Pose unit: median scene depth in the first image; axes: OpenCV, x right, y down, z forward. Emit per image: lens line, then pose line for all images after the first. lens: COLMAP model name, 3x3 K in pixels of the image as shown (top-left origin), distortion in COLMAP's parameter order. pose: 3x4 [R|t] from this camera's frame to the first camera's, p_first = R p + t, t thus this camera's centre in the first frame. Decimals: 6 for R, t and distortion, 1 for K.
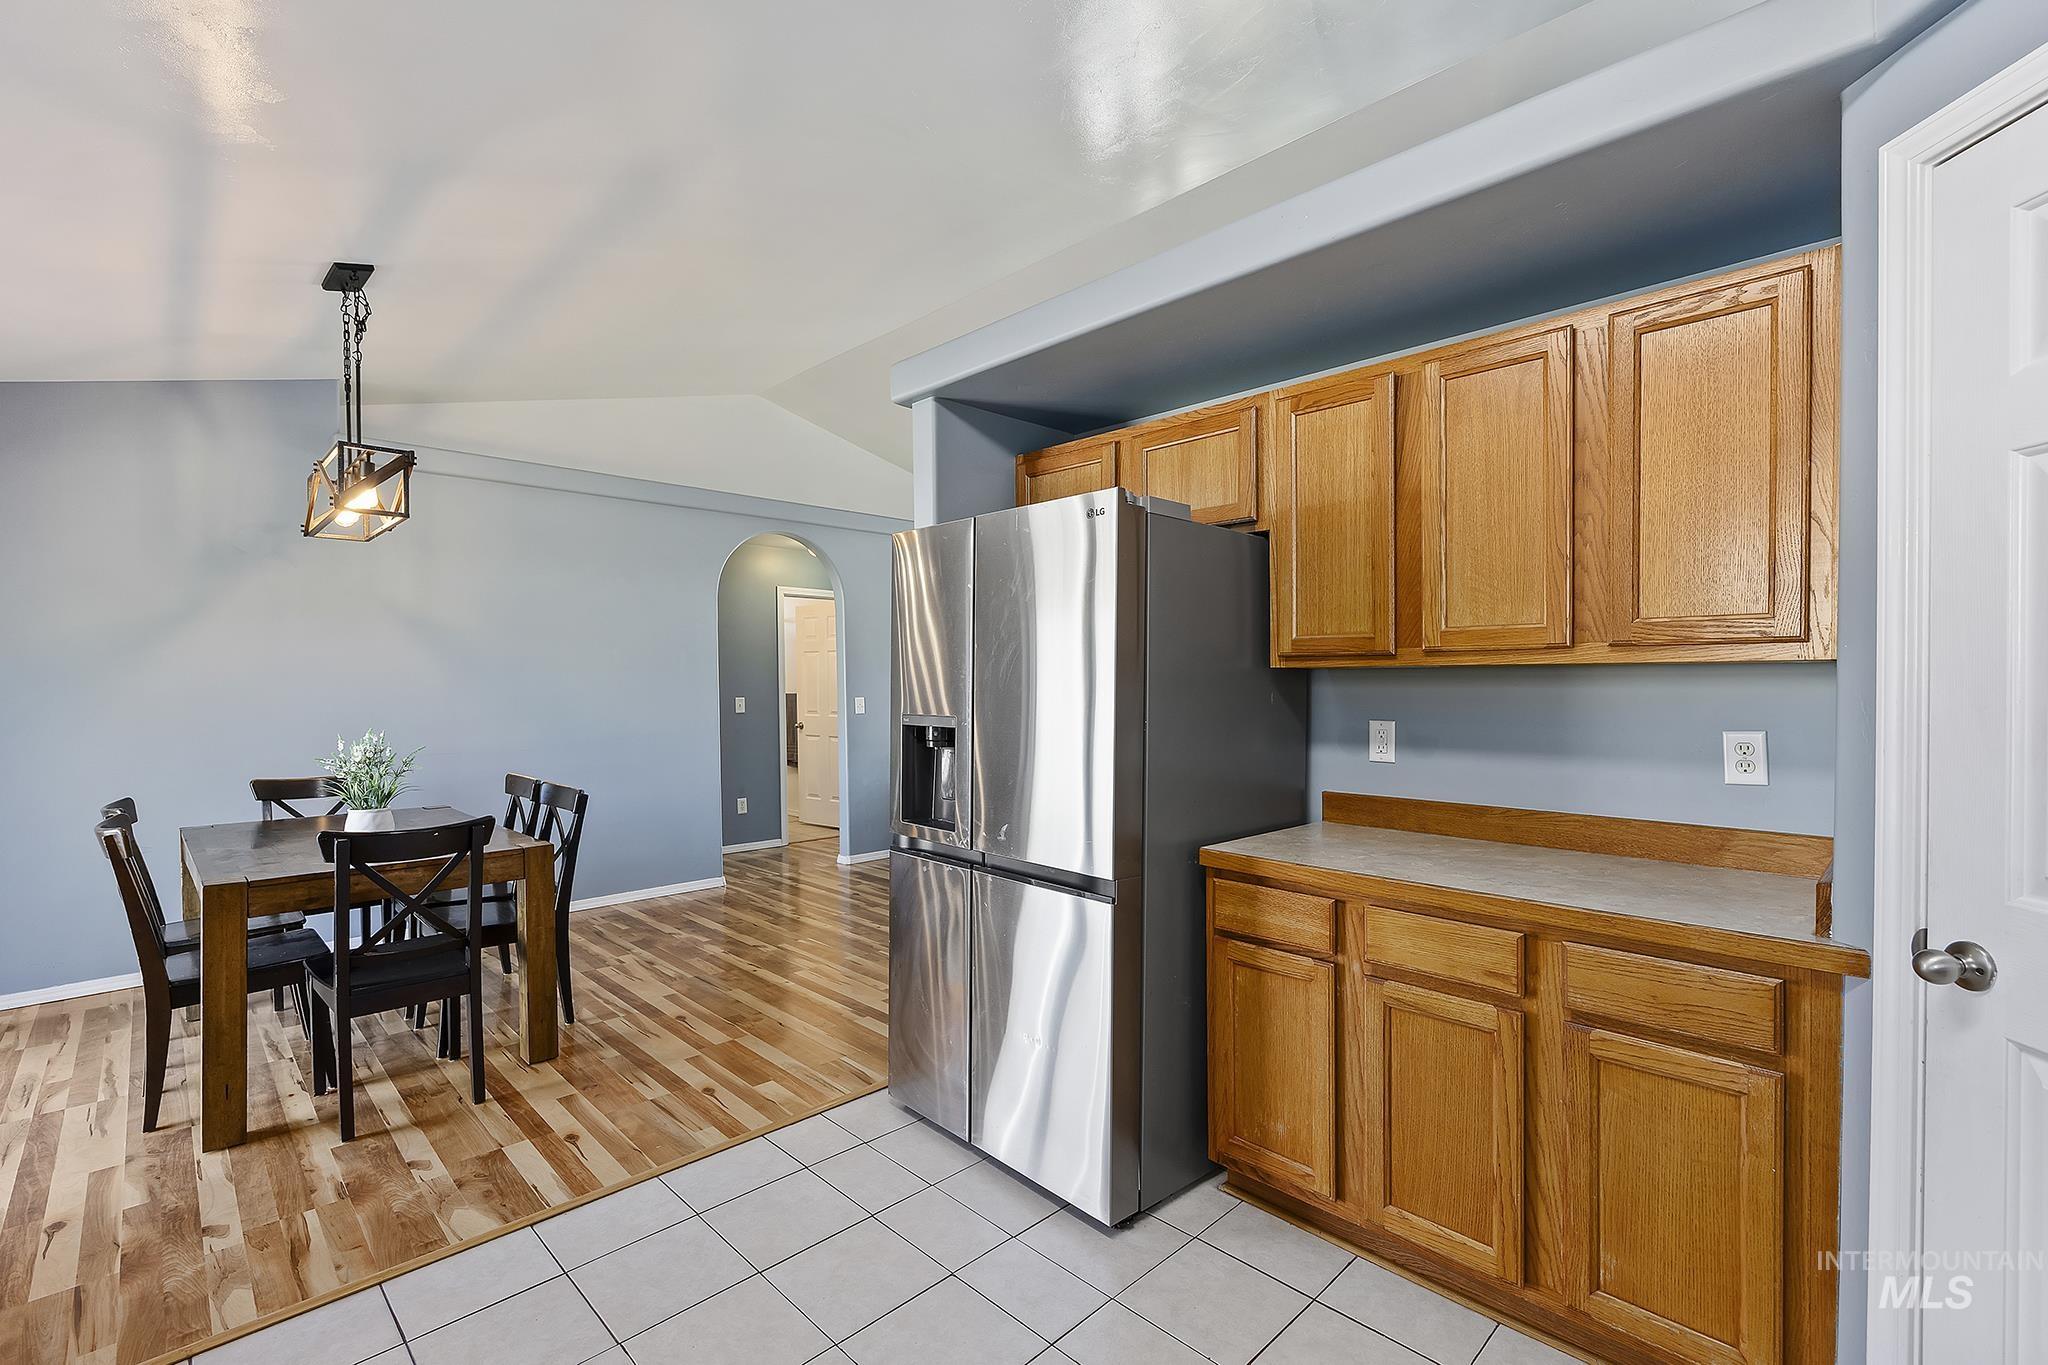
lens RADIAL K [[867.9, 0, 1024.1], [0, 867.9, 670.8], [0, 0, 1]] dist [-0.006727, 0.000436]
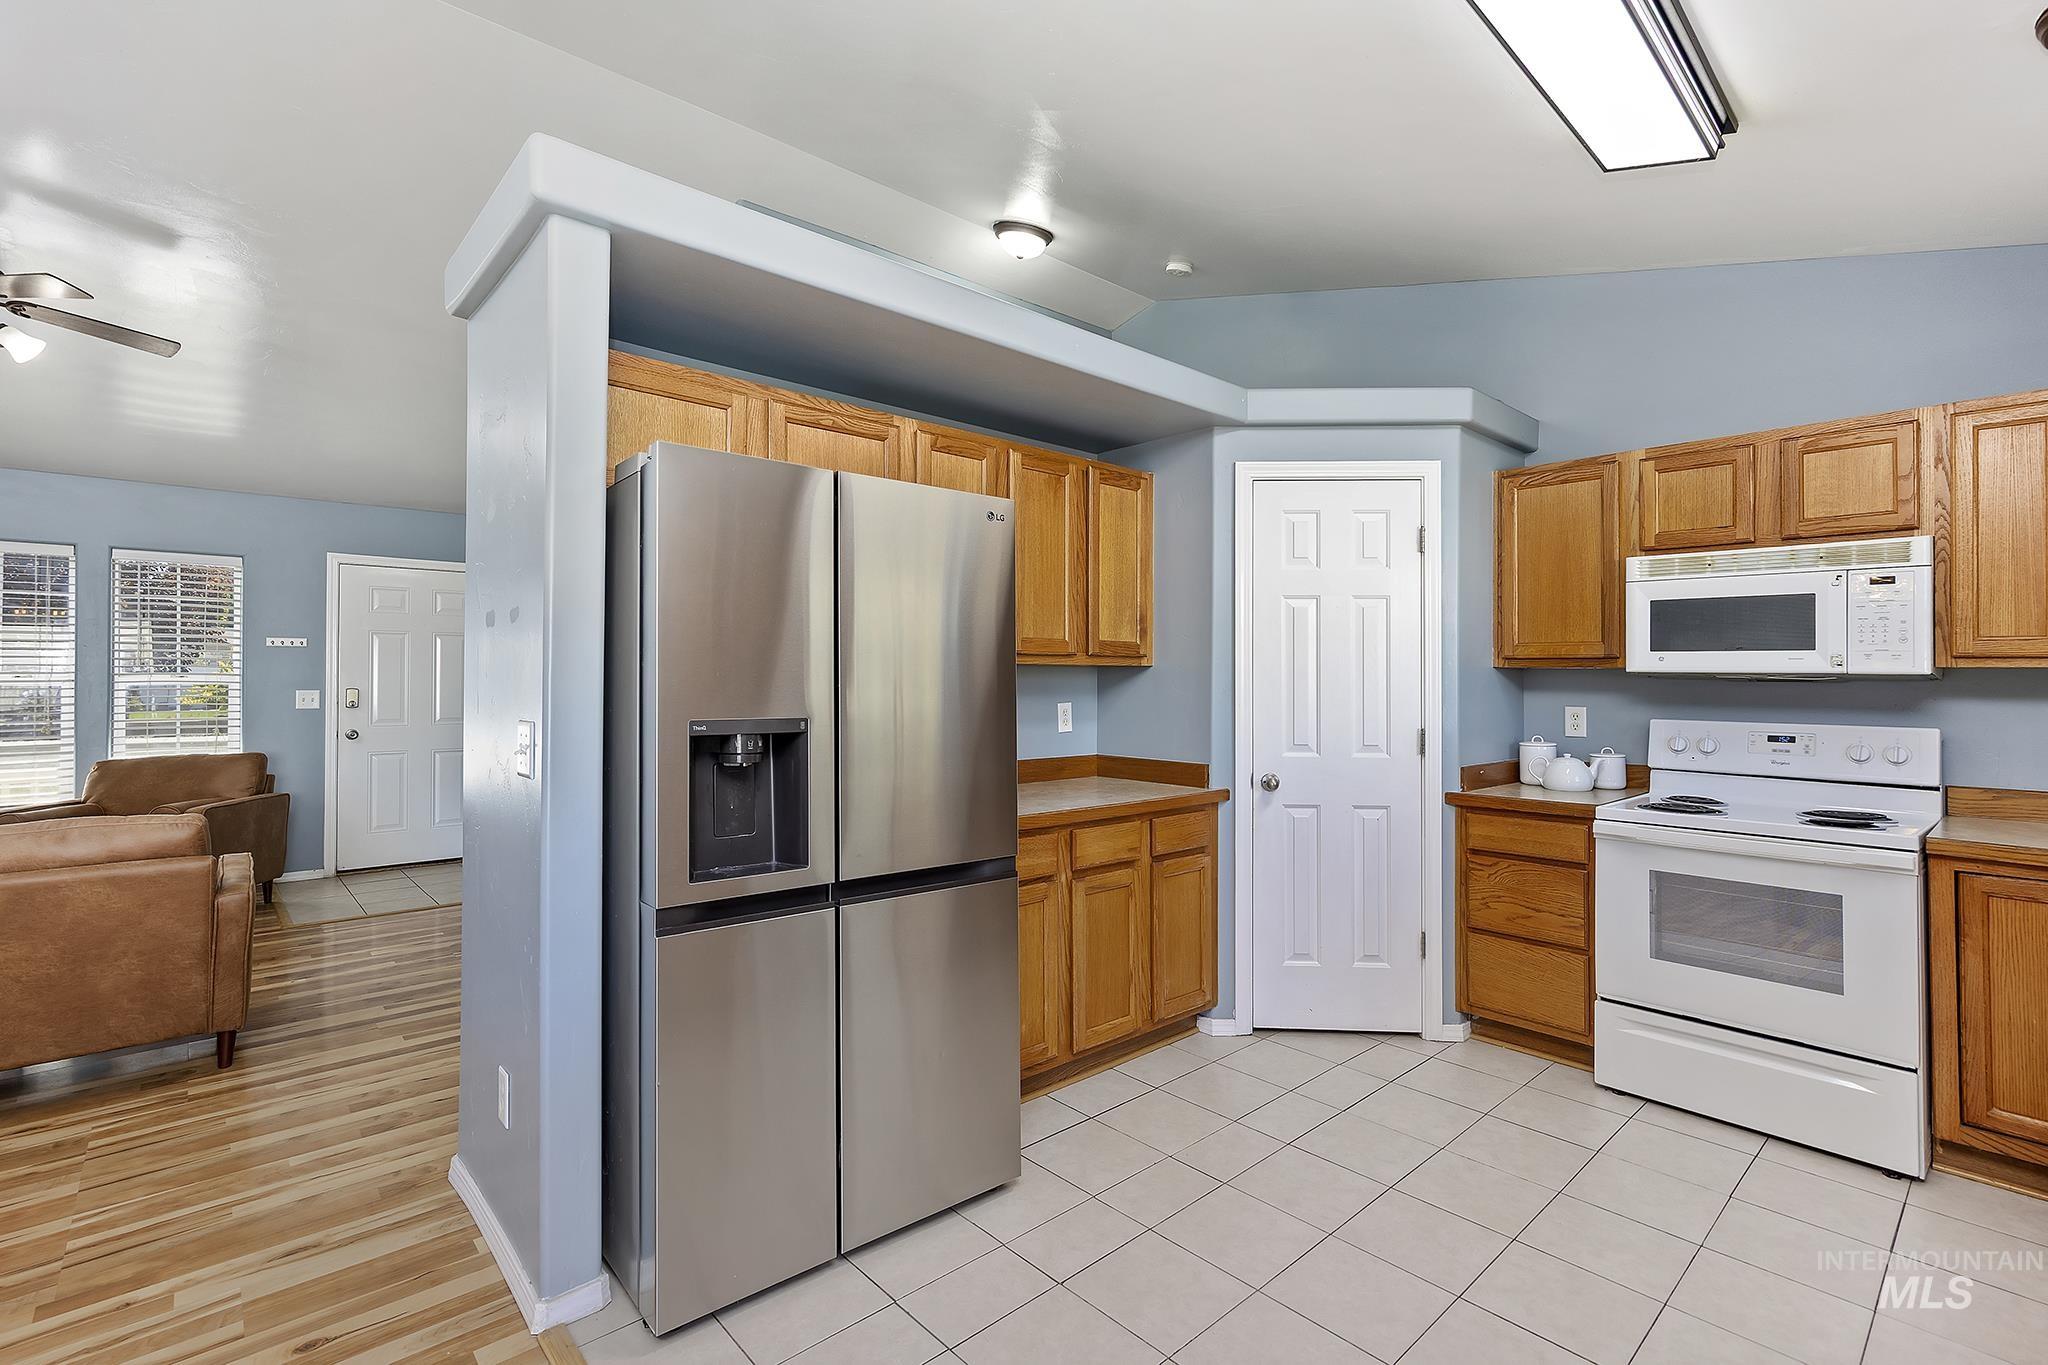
lens RADIAL K [[931.5, 0, 1025.1], [0, 931.5, 672.2], [0, 0, 1]] dist [0.001704, 0.000257]
pose [[0.053735, 0.004702, 0.998544, -0.871995], [-0.025116, 0.999679, -0.003356, 0.010845], [-0.998239, -0.024899, 0.053836, 0.762021]]
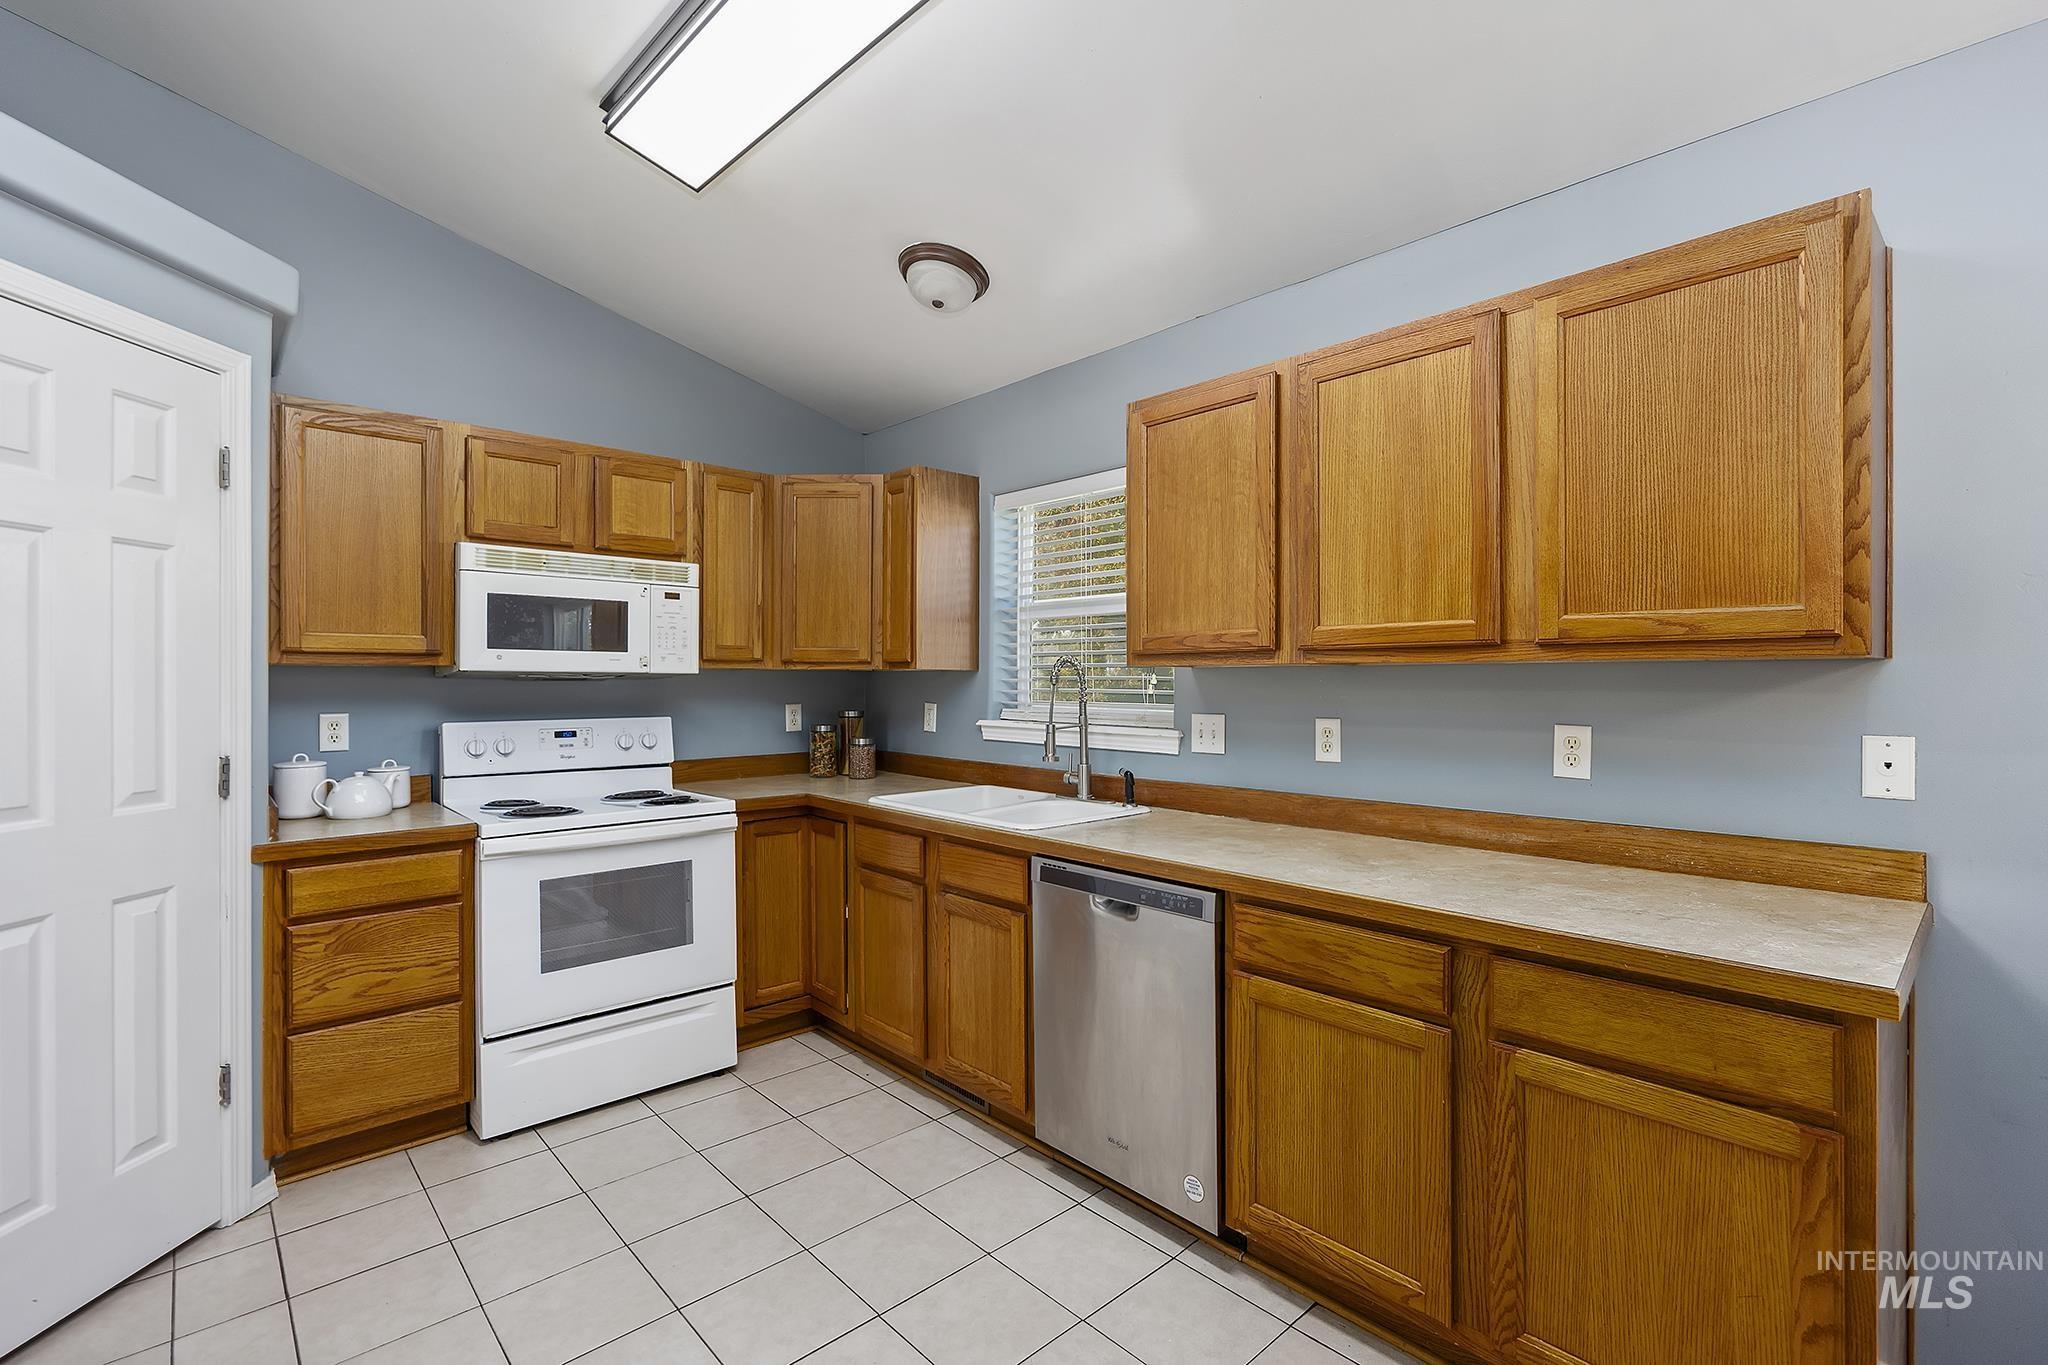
lens RADIAL K [[935.5, 0, 1033.1], [0, 935.5, 680.2], [0, 0, 1]] dist [0.001881, 0.000436]
pose [[-0.999101, 0.000328, 0.042389, -0.307875], [-0.000395, 0.999854, -0.017059, 0.015972], [-0.042388, -0.017060, -0.998956, 1.113093]]
